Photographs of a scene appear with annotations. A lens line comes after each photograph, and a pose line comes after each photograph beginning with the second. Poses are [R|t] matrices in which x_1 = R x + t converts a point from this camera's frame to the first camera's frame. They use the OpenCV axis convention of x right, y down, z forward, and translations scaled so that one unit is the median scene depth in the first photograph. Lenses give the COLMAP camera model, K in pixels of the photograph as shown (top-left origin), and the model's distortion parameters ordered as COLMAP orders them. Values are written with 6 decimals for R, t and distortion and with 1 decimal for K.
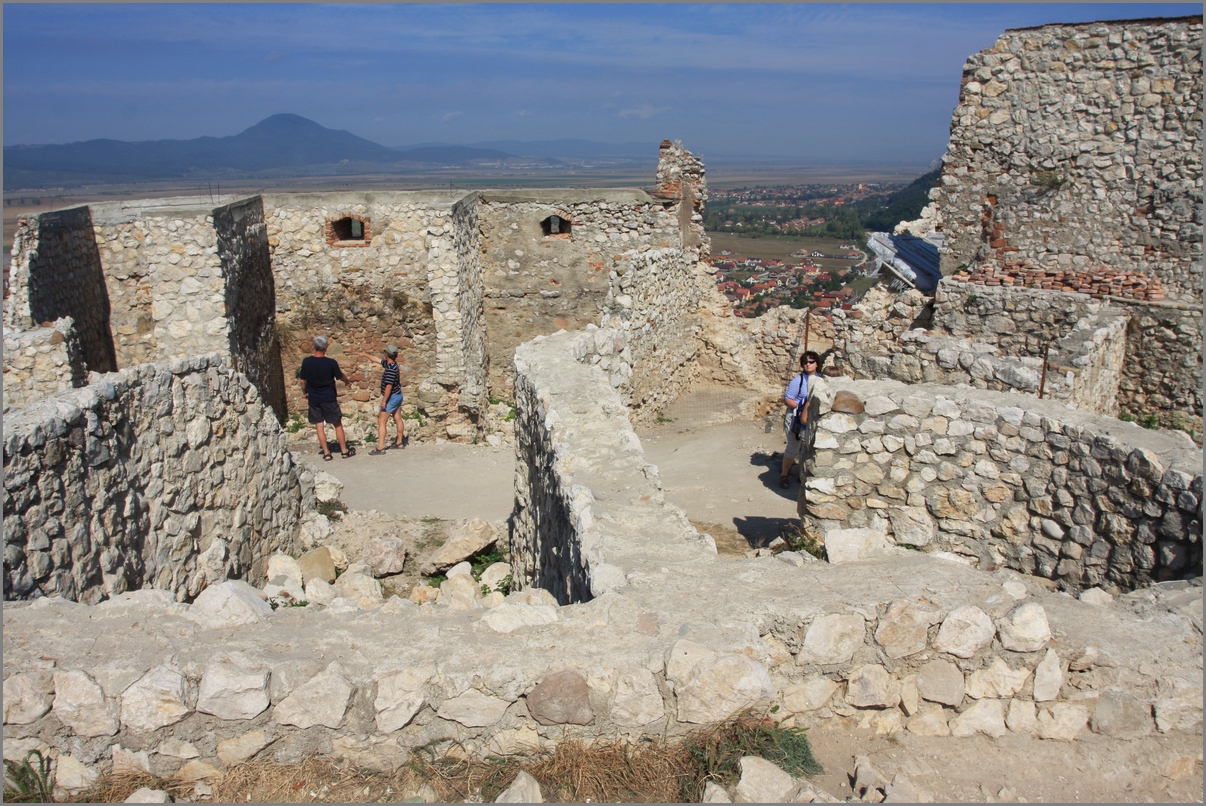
lens RADIAL K [[946.1, 0, 605.2], [0, 946.1, 404.4], [0, 0, 1]] dist [-0.097414, 0.065026]
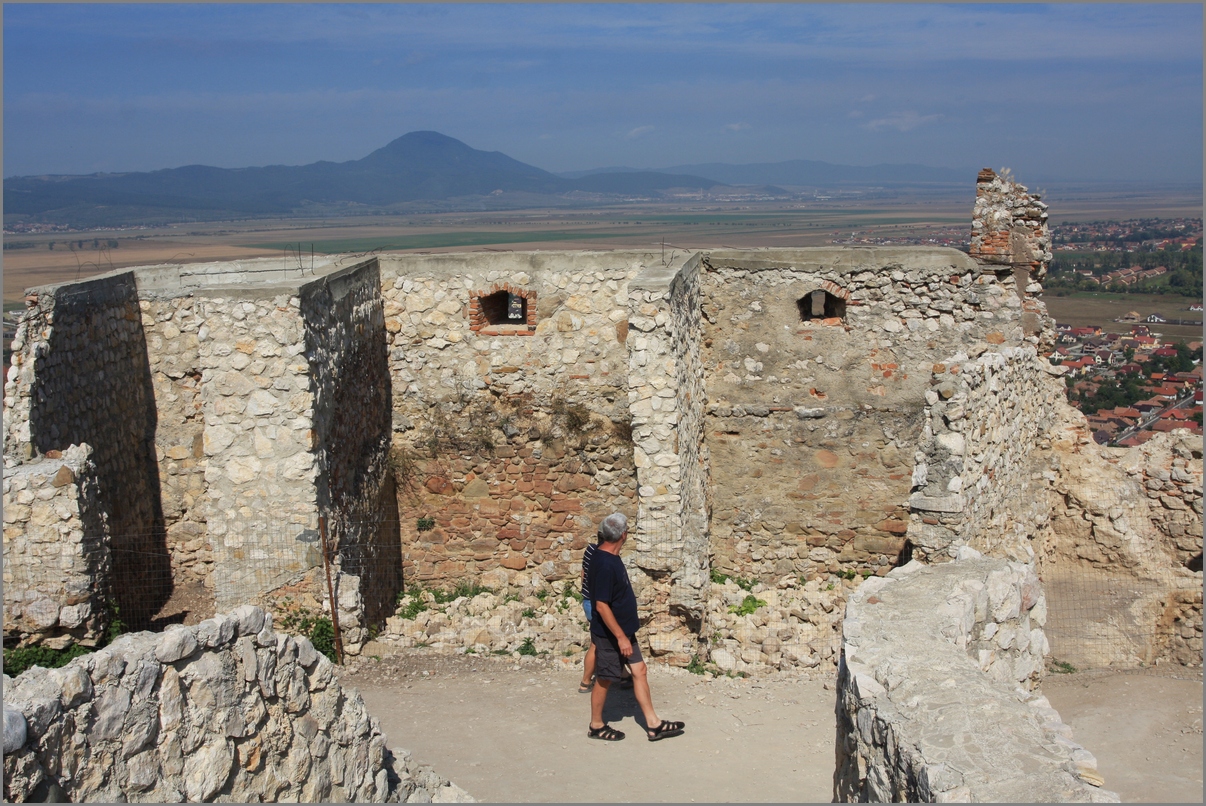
lens RADIAL K [[1284.1, 0, 603.0], [0, 1284.1, 403.0], [0, 0, 1]] dist [-0.068896, 0.097782]
pose [[0.983317, 0.017005, -0.181104, -0.040348], [-0.032925, 0.995814, -0.085268, -0.046253], [0.178896, 0.089808, 0.979761, 0.132605]]
